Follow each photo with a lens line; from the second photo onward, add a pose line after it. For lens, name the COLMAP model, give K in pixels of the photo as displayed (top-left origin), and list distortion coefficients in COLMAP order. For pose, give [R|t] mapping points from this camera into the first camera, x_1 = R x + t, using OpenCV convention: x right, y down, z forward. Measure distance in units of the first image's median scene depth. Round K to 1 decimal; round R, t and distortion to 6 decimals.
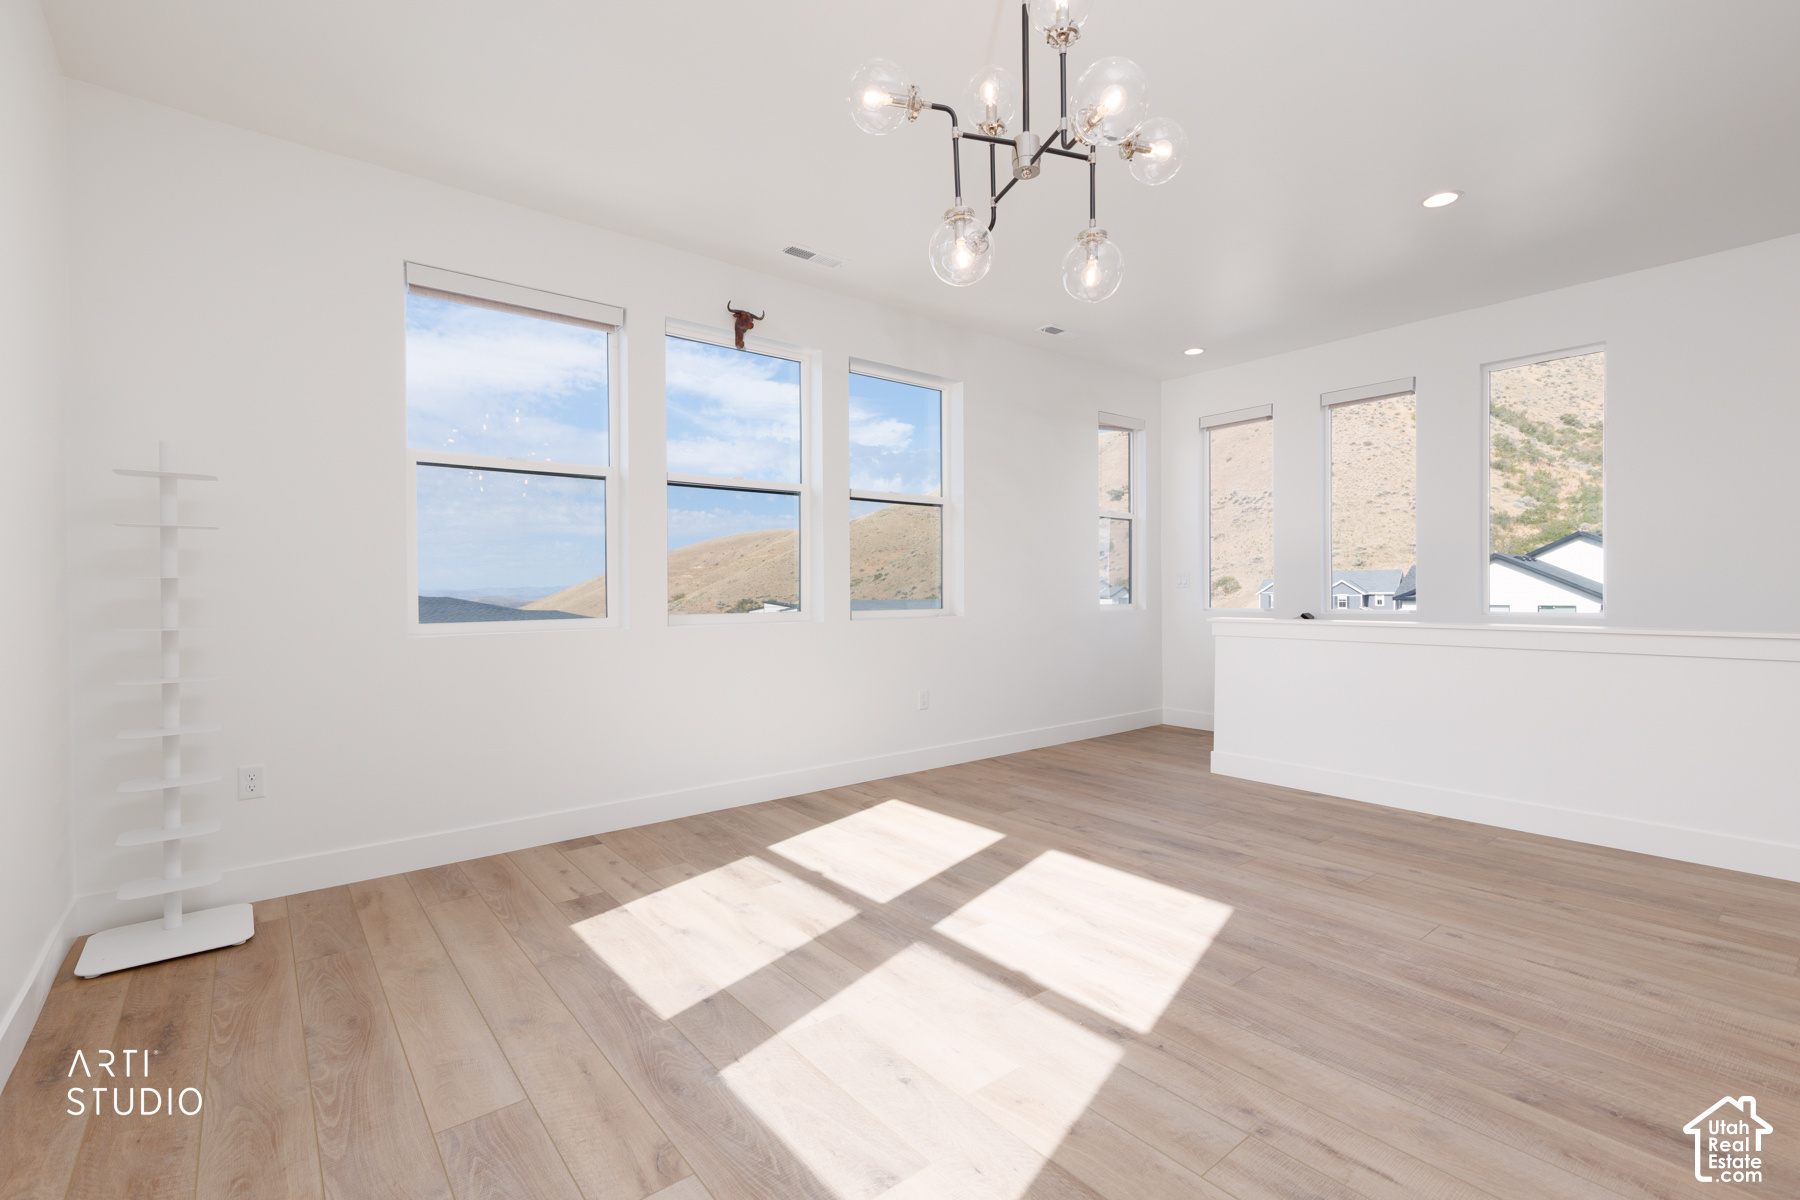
lens RADIAL K [[799.3, 0, 887.5], [0, 799.3, 601.2], [0, 0, 1]] dist [-0.001419, 0.001143]
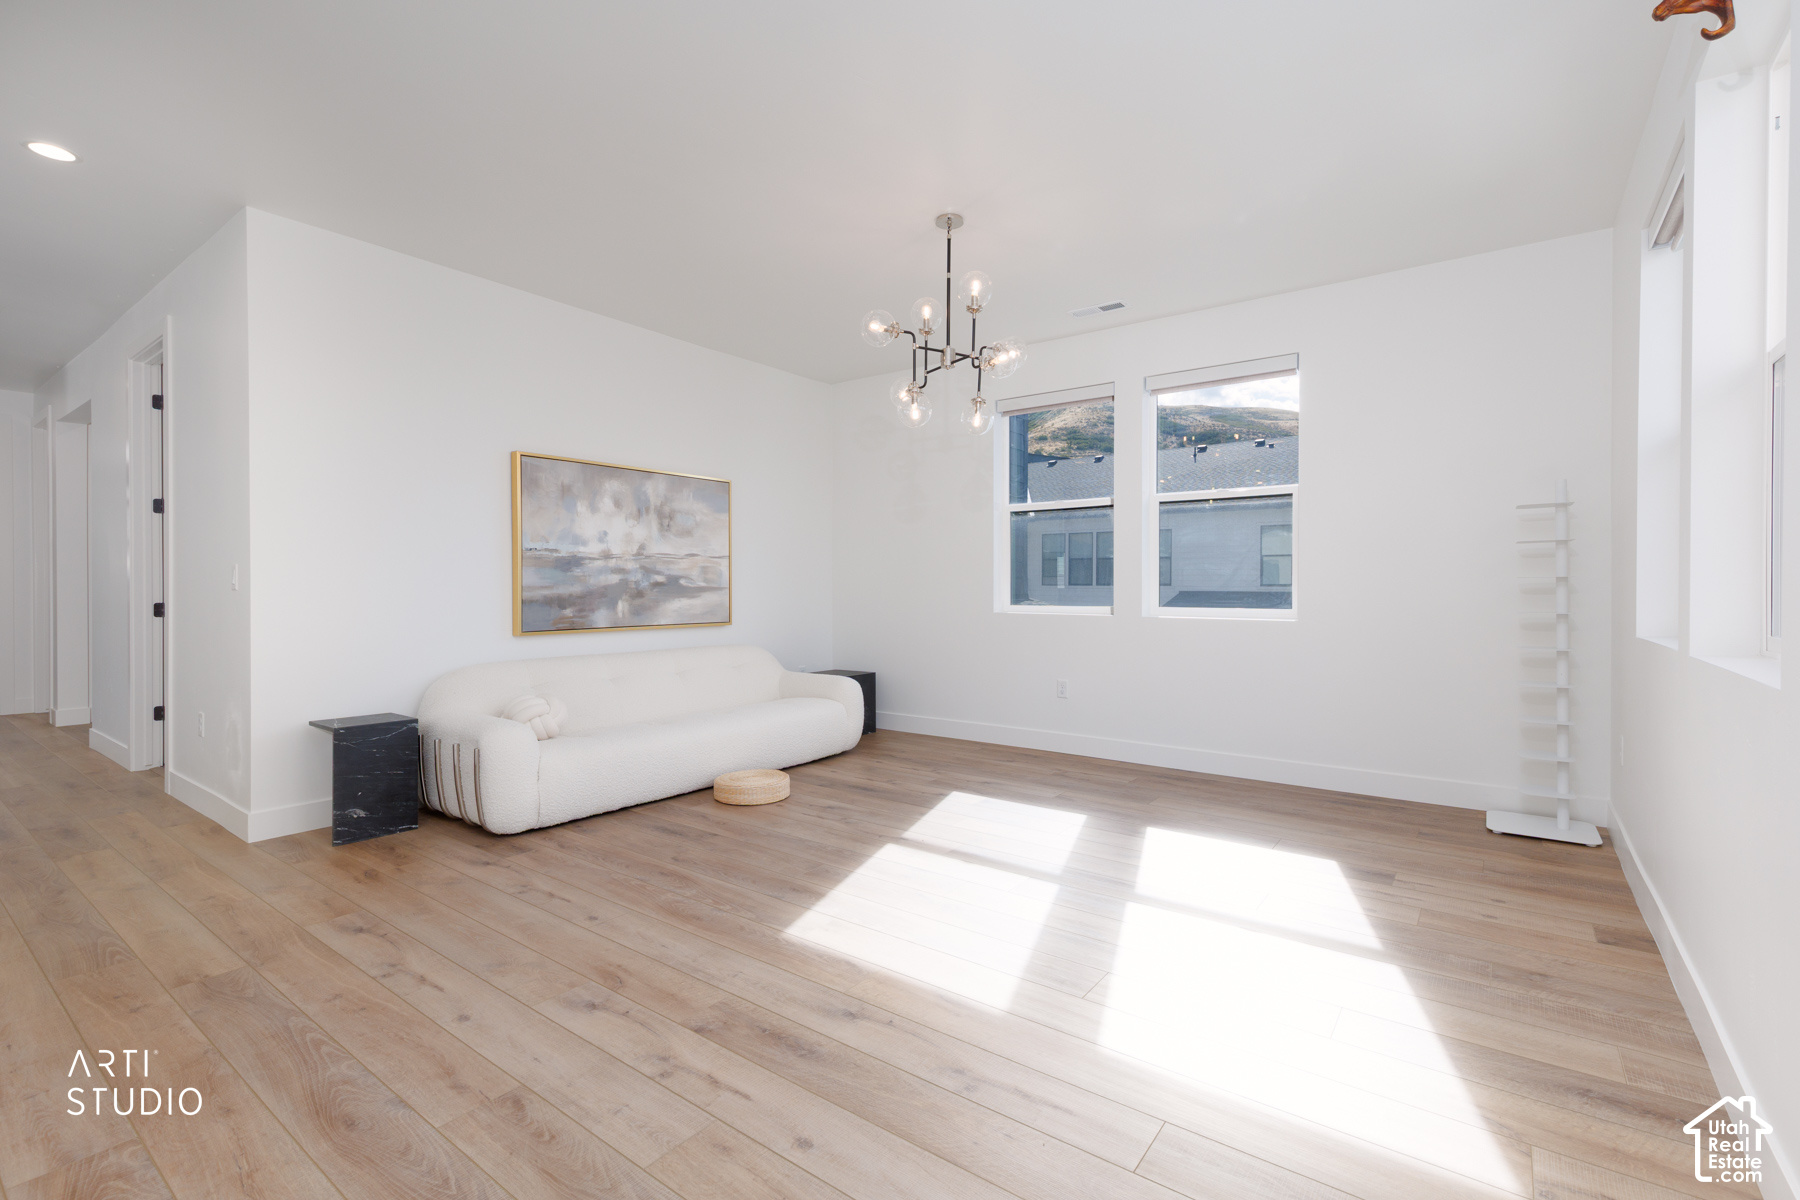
lens RADIAL K [[799.3, 0, 903.0], [0, 799.3, 596.7], [0, 0, 1]] dist [-0.001419, 0.001143]
pose [[-0.964476, 0.008576, -0.264031, 0.500812], [0.001771, 0.999660, 0.026001, -0.026466], [0.264164, 0.024610, -0.964164, 1.794362]]
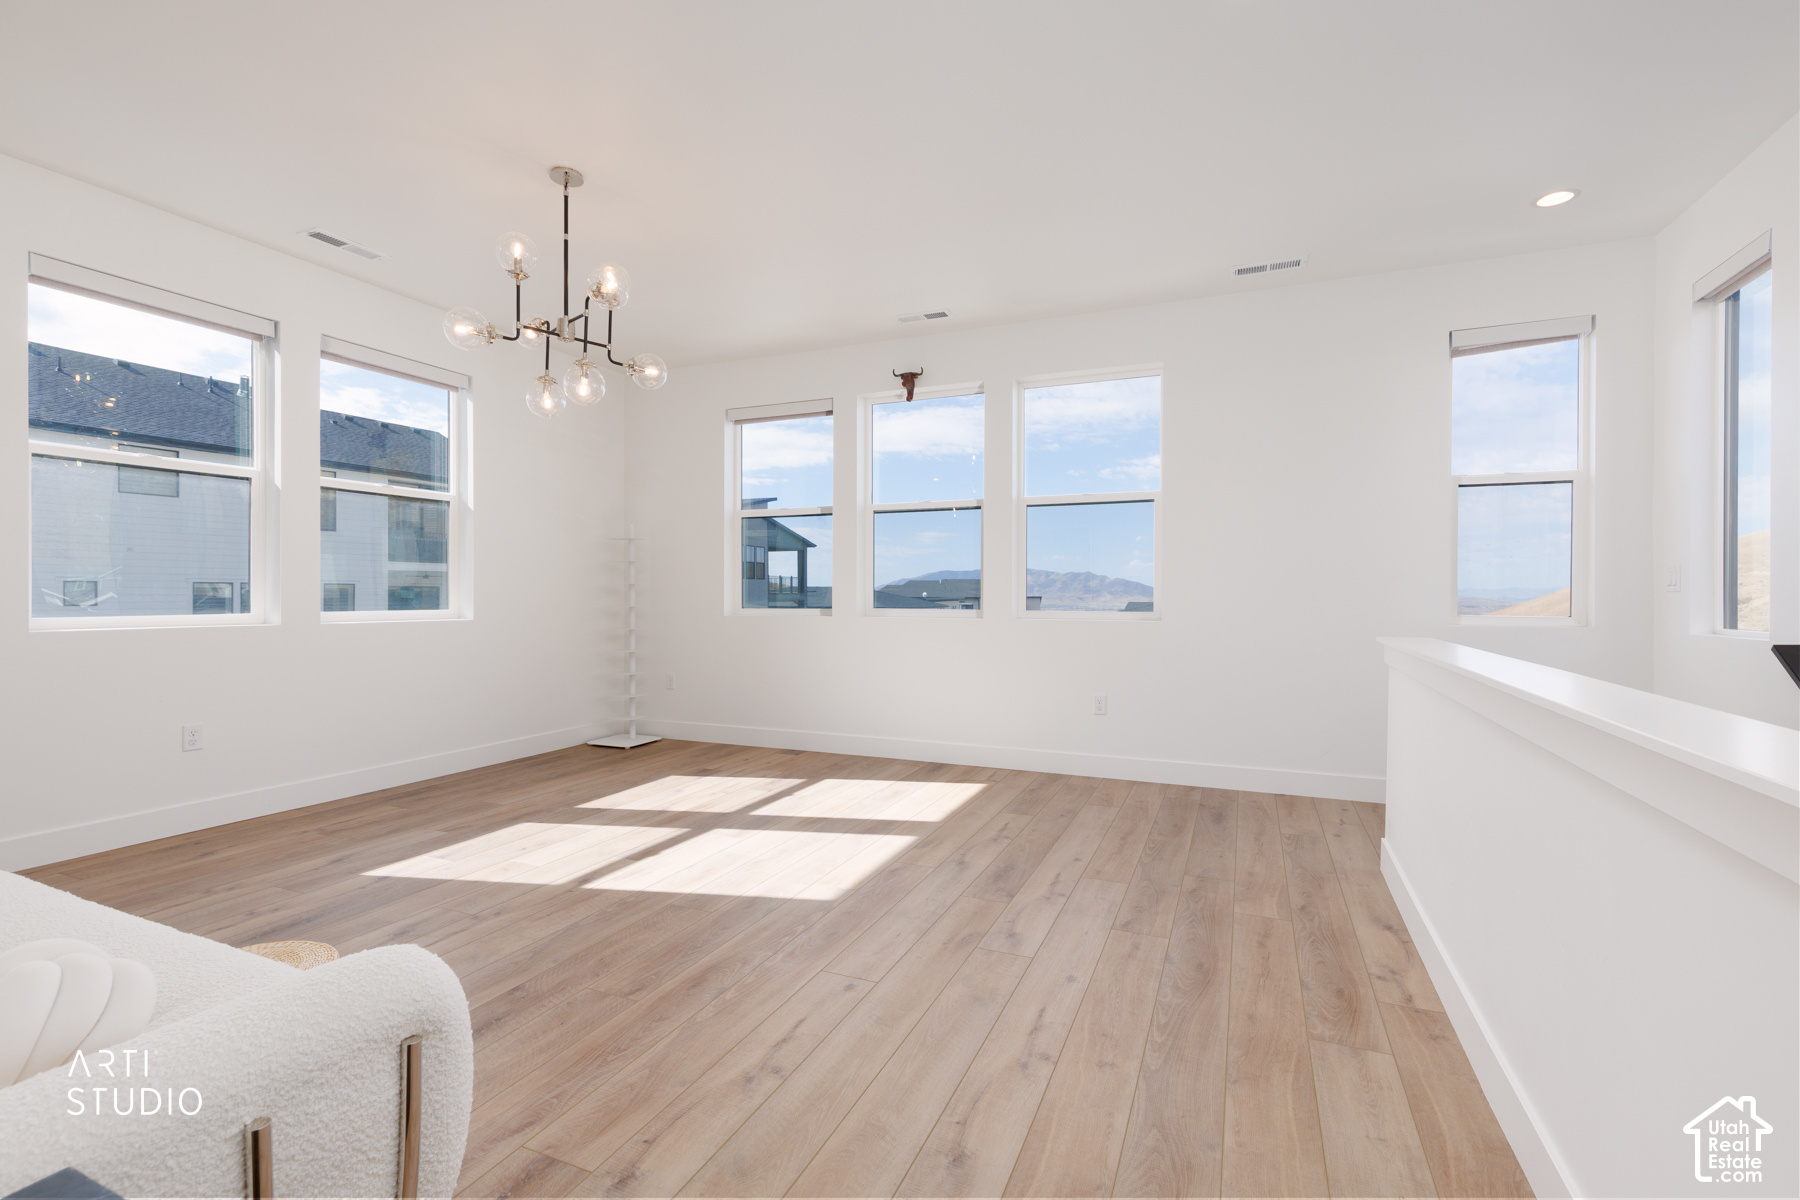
lens RADIAL K [[799.3, 0, 903.2], [0, 799.3, 593.1], [0, 0, 1]] dist [-0.001419, 0.001143]
pose [[0.475765, 0.007433, -0.879541, 1.276255], [-0.015630, 0.999878, -0.000004, -0.011389], [0.879434, 0.013749, 0.475823, 0.535486]]
